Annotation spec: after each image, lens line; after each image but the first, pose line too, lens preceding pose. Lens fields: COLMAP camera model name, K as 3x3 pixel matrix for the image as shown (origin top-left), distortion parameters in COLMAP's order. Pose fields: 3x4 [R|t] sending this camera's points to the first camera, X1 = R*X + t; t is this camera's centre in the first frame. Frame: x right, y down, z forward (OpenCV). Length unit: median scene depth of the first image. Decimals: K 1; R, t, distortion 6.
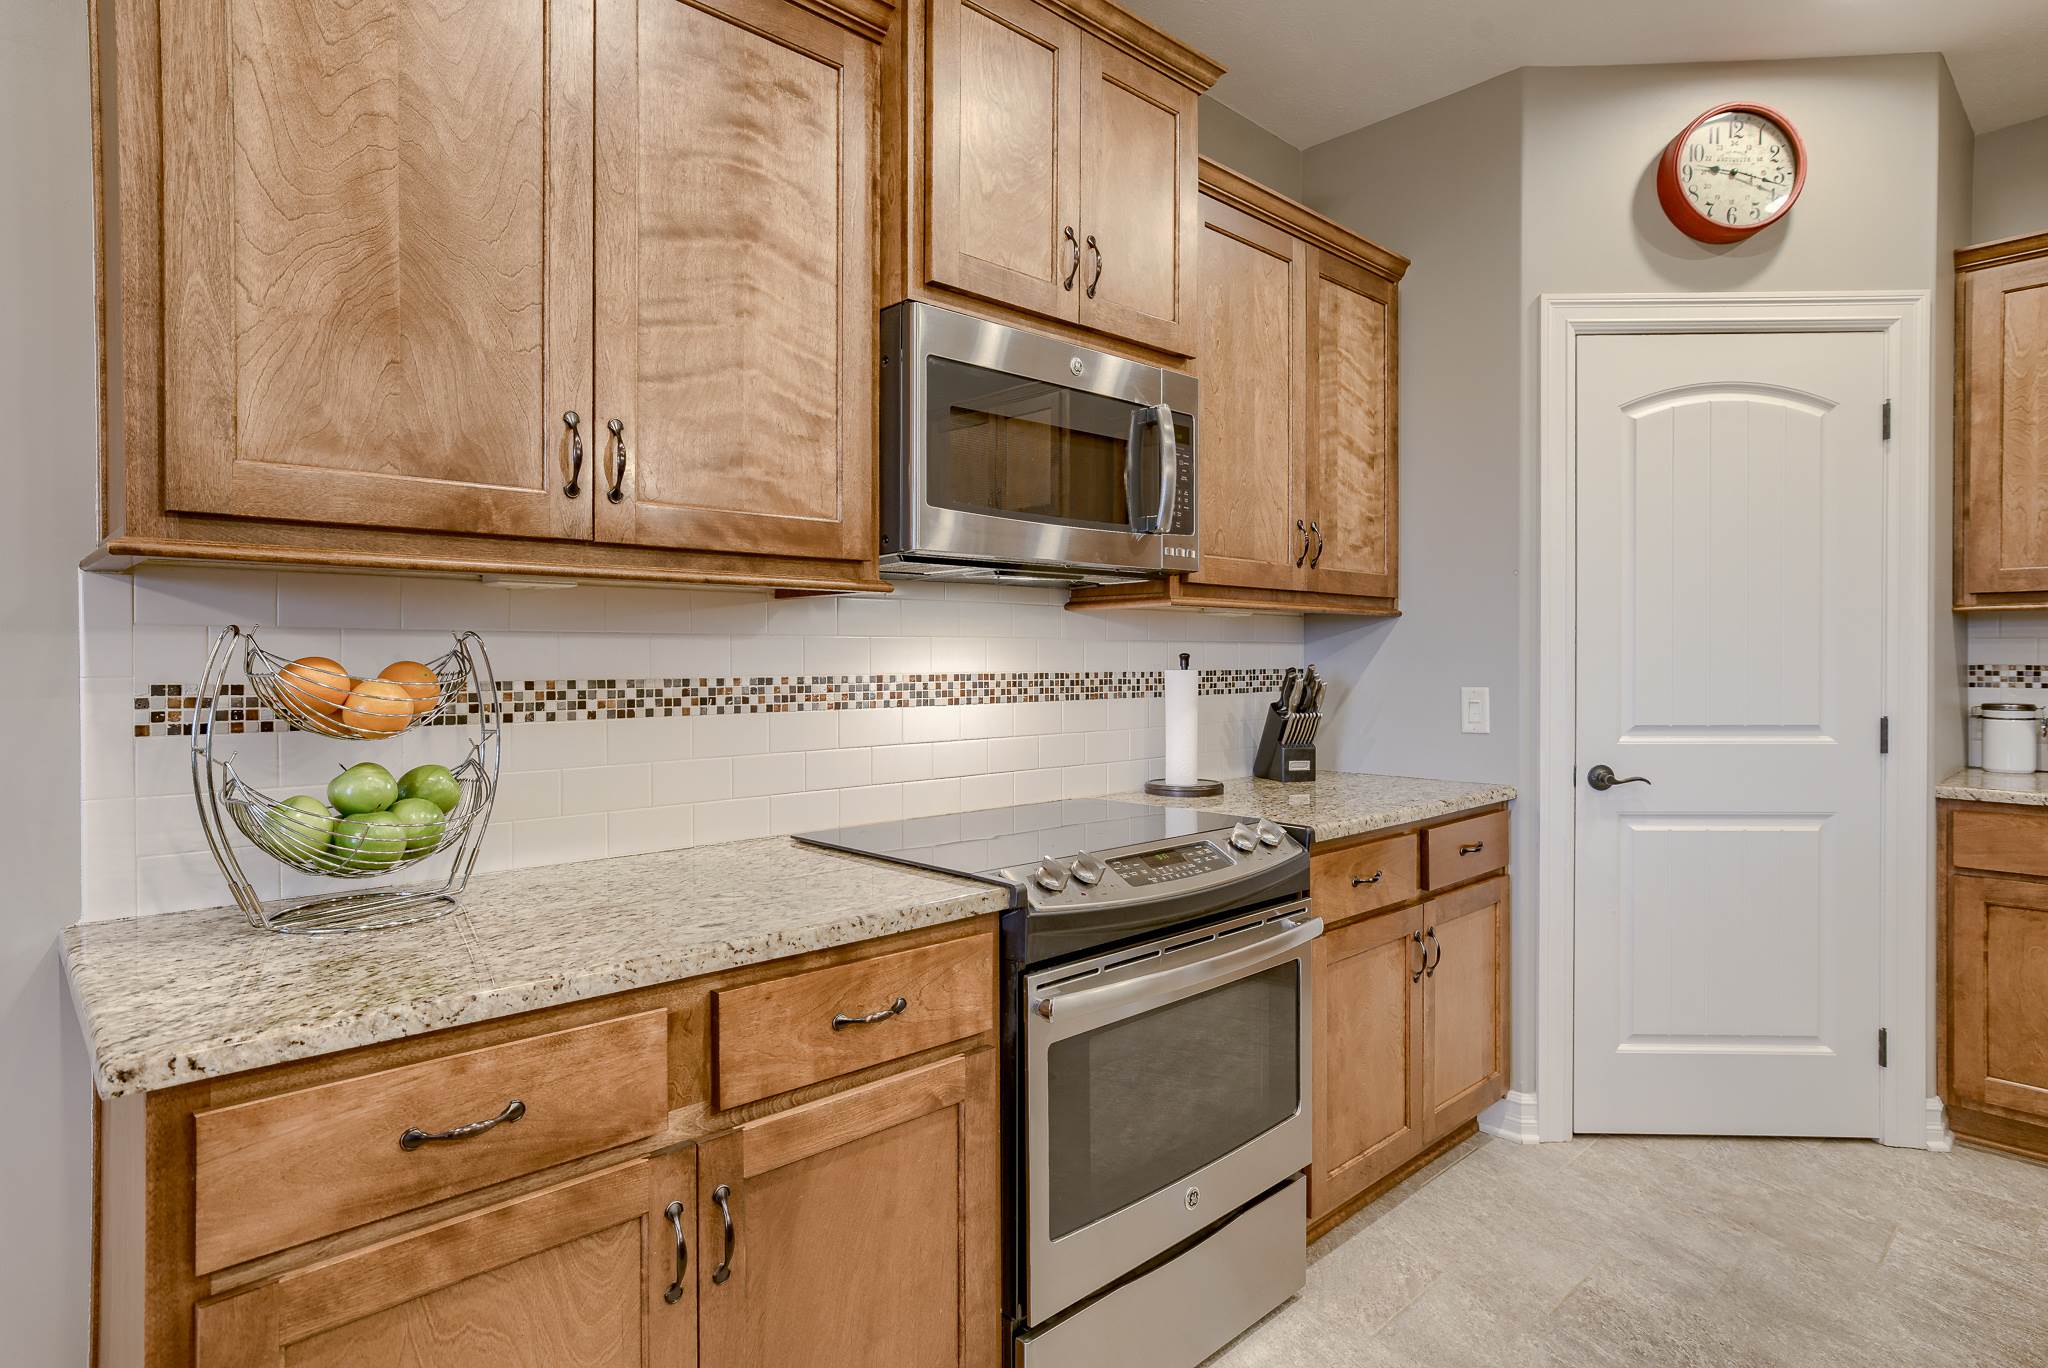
lens RADIAL K [[1108.3, 0, 1028.8], [0, 1108.3, 663.3], [0, 0, 1]] dist [-0.029469, 0.029032]
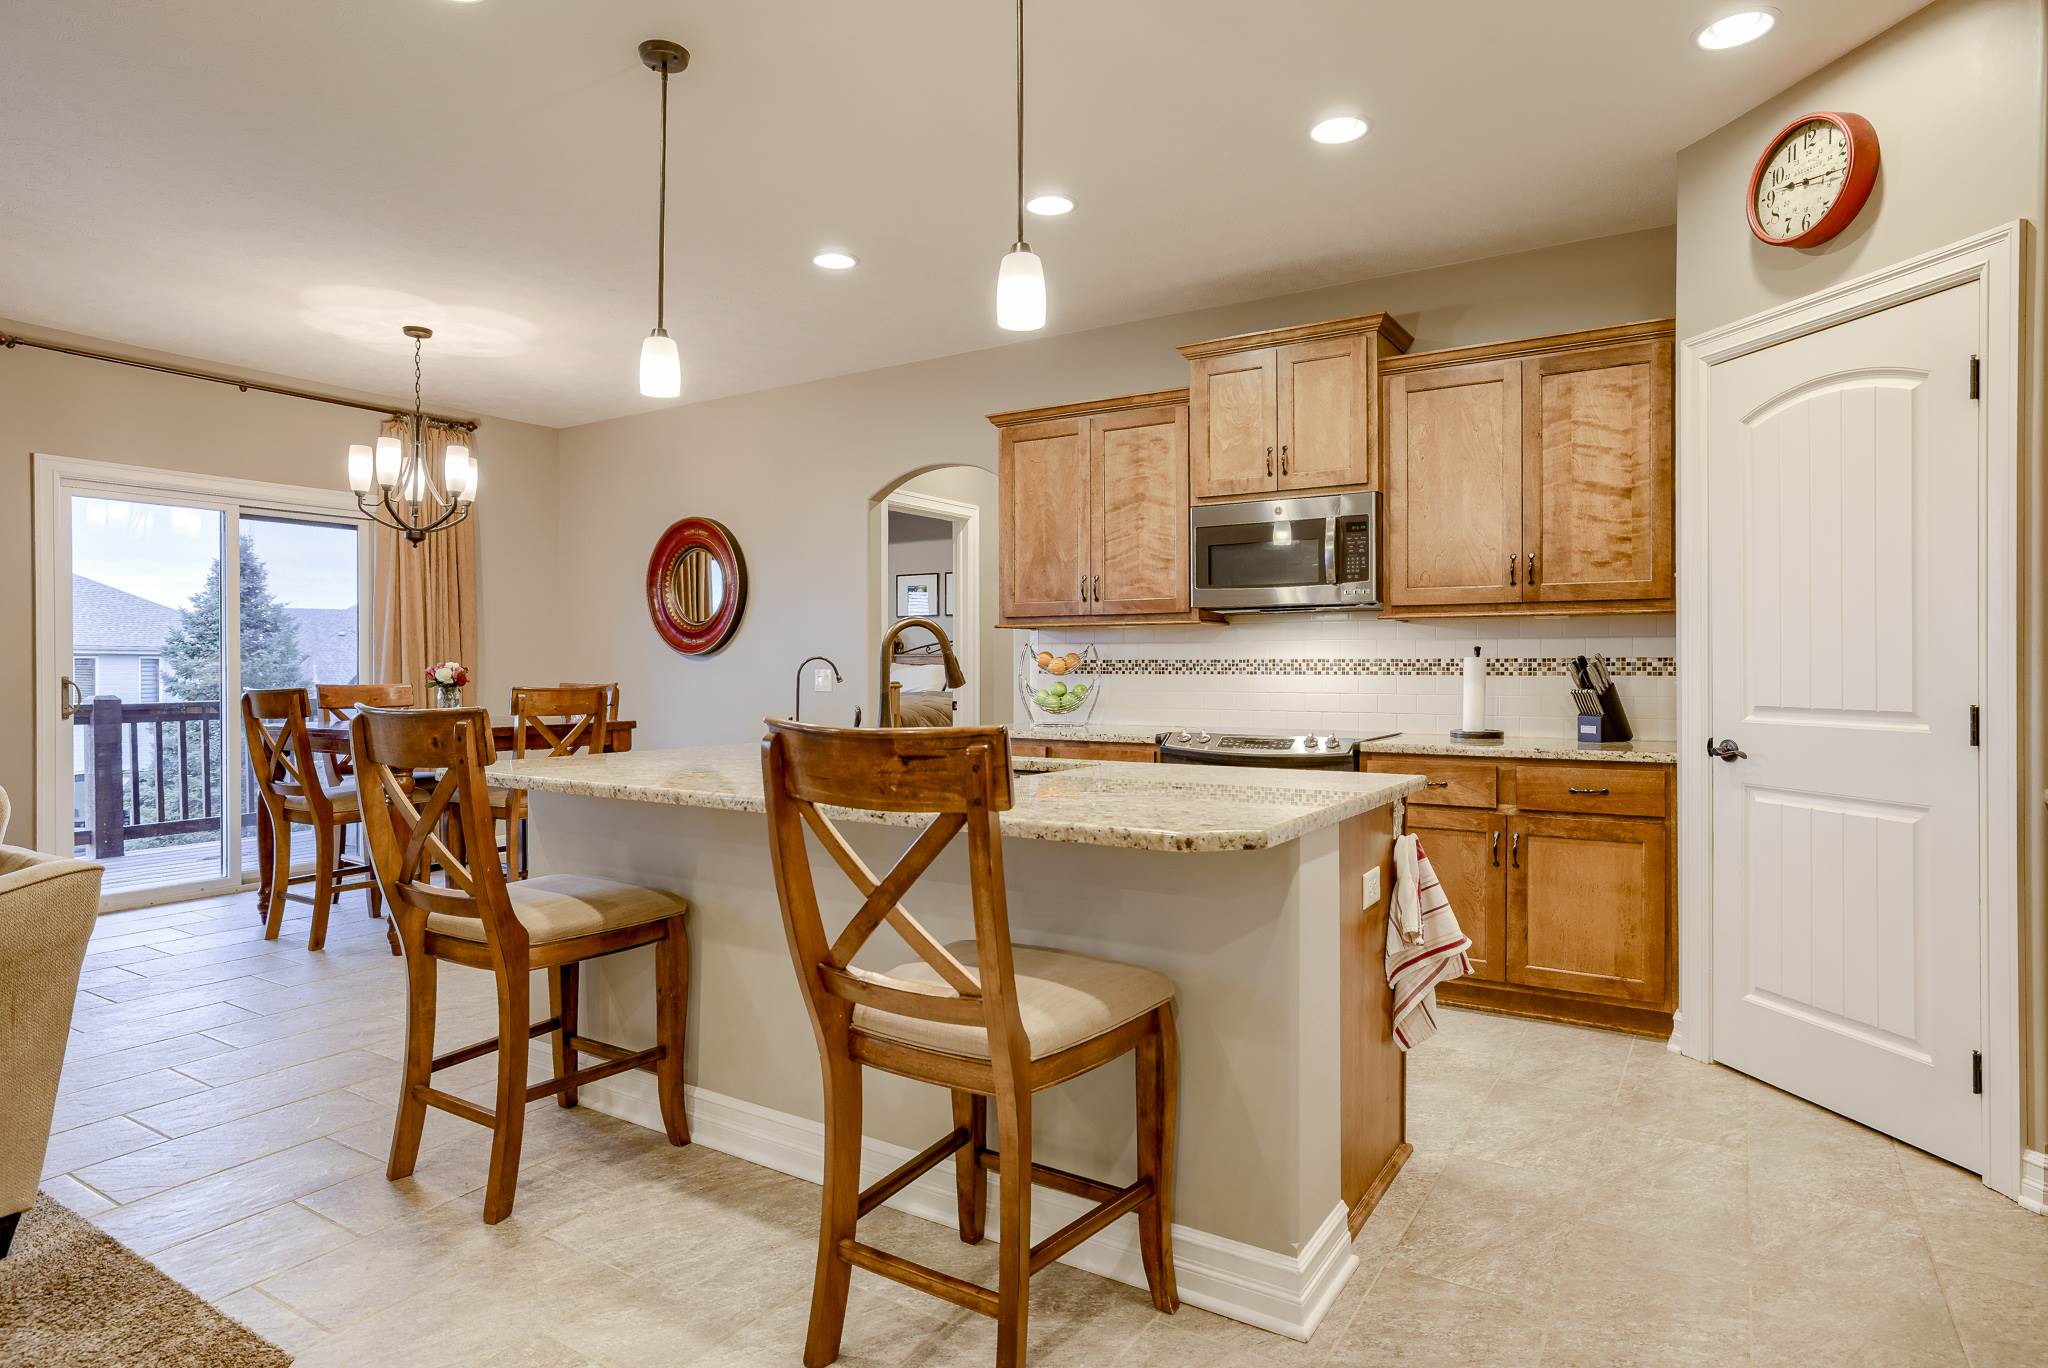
lens RADIAL K [[1122.6, 0, 1025.3], [0, 1122.6, 666.2], [0, 0, 1]] dist [0.000441, 0.001301]
pose [[0.239910, 0.003593, -0.970788, 1.762705], [-0.004240, 0.999987, 0.002653, 0.019866], [0.970786, 0.003479, 0.239922, 0.024531]]
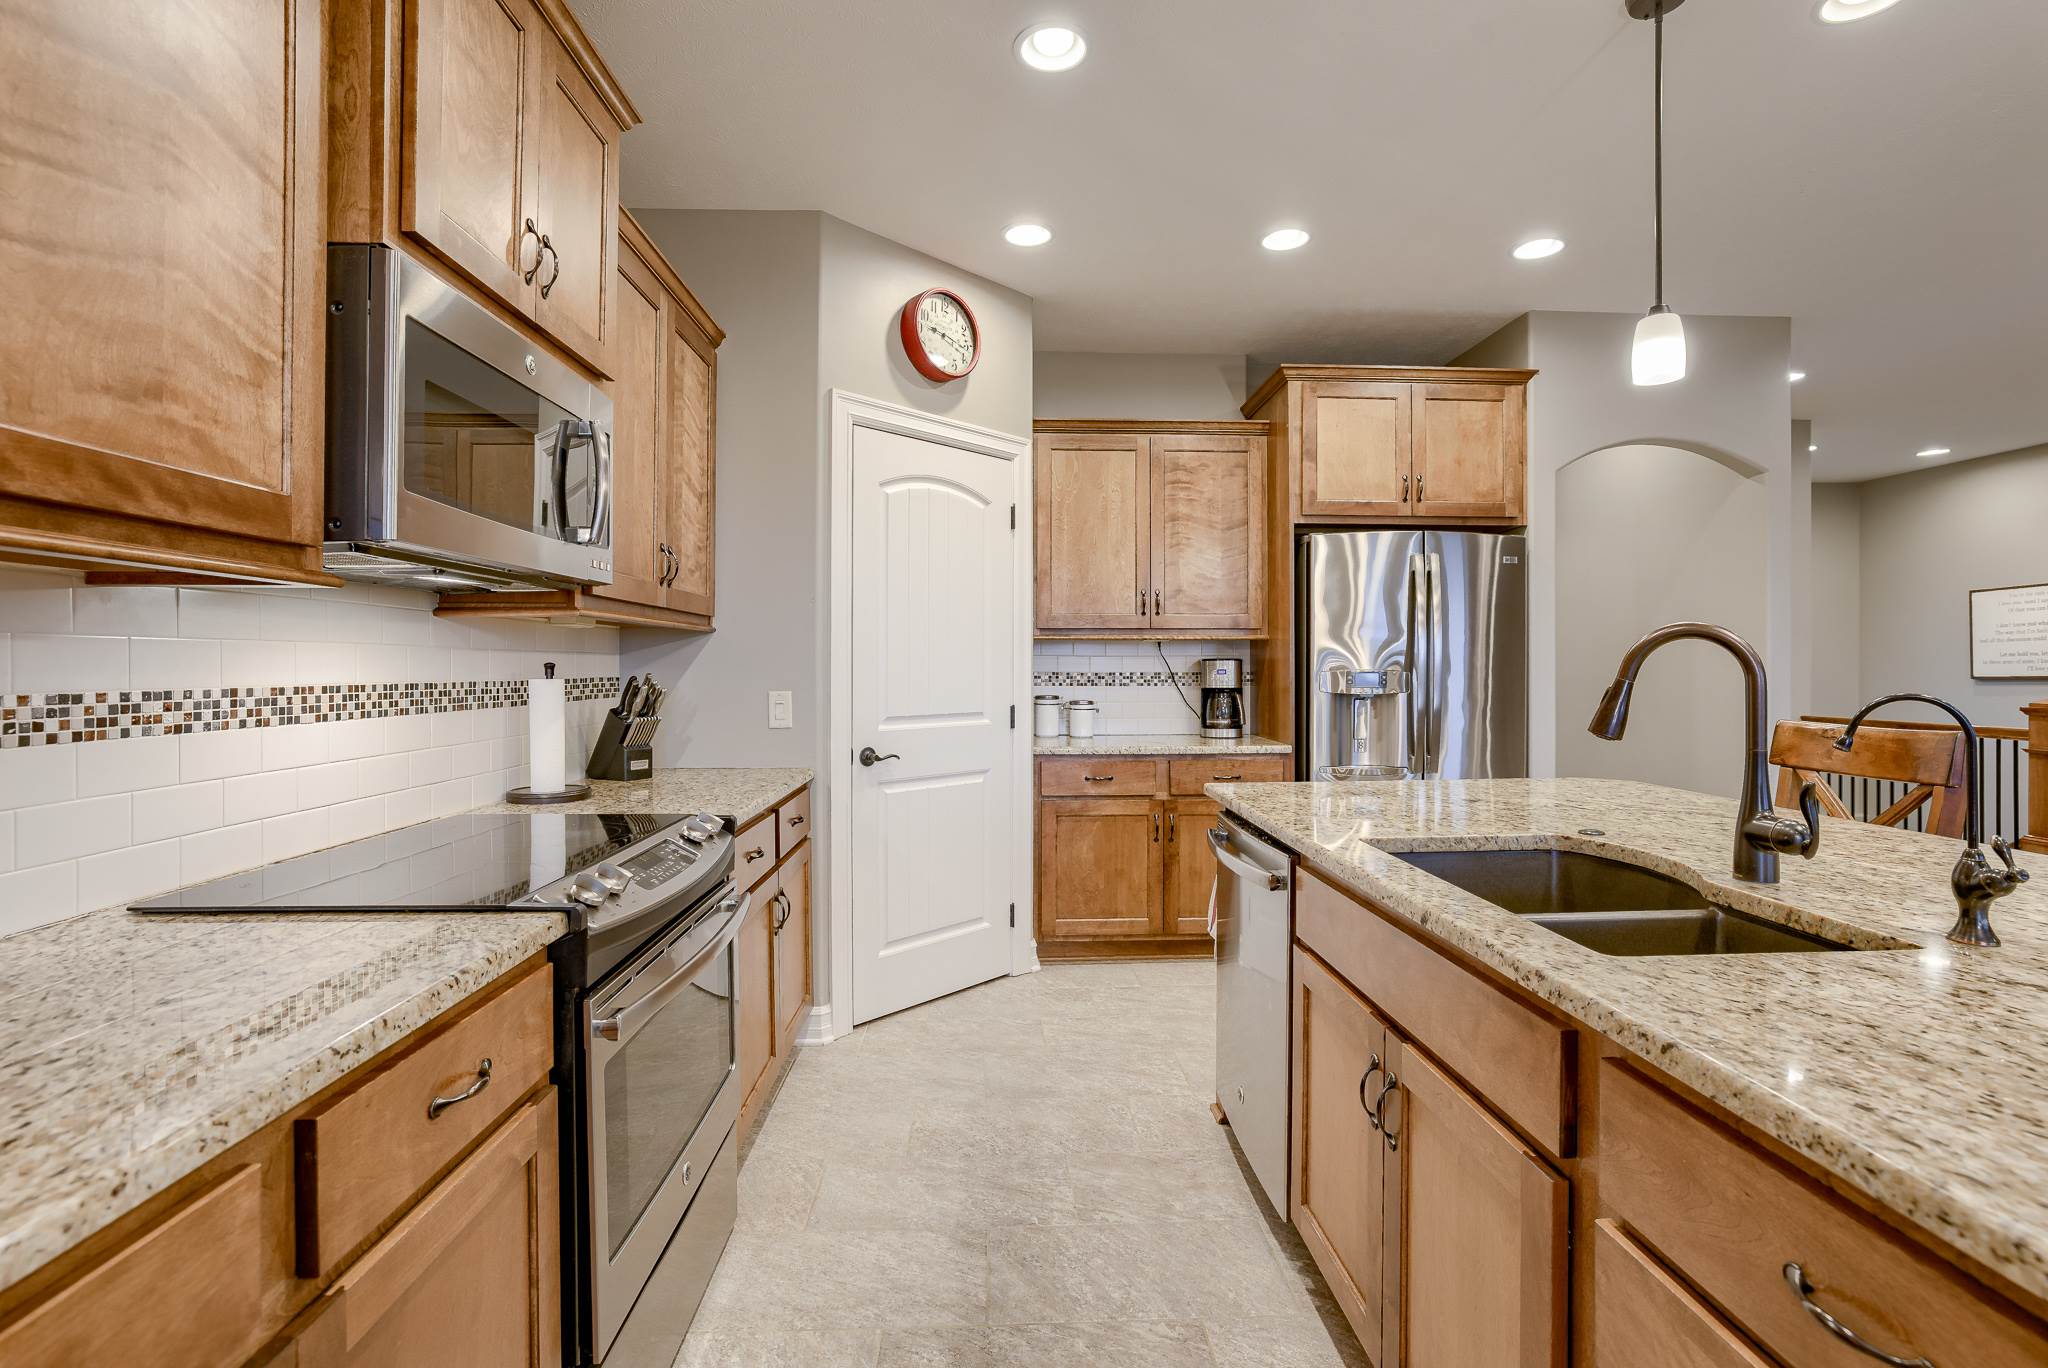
lens RADIAL K [[923.5, 0, 1023.1], [0, 923.5, 667.5], [0, 0, 1]] dist [-0.044085, 0.022037]
pose [[0.662757, 0.000939, 0.748834, -0.236605], [0.002752, 0.999989, -0.003689, -0.000255], [-0.748830, 0.004506, 0.662747, 0.135570]]
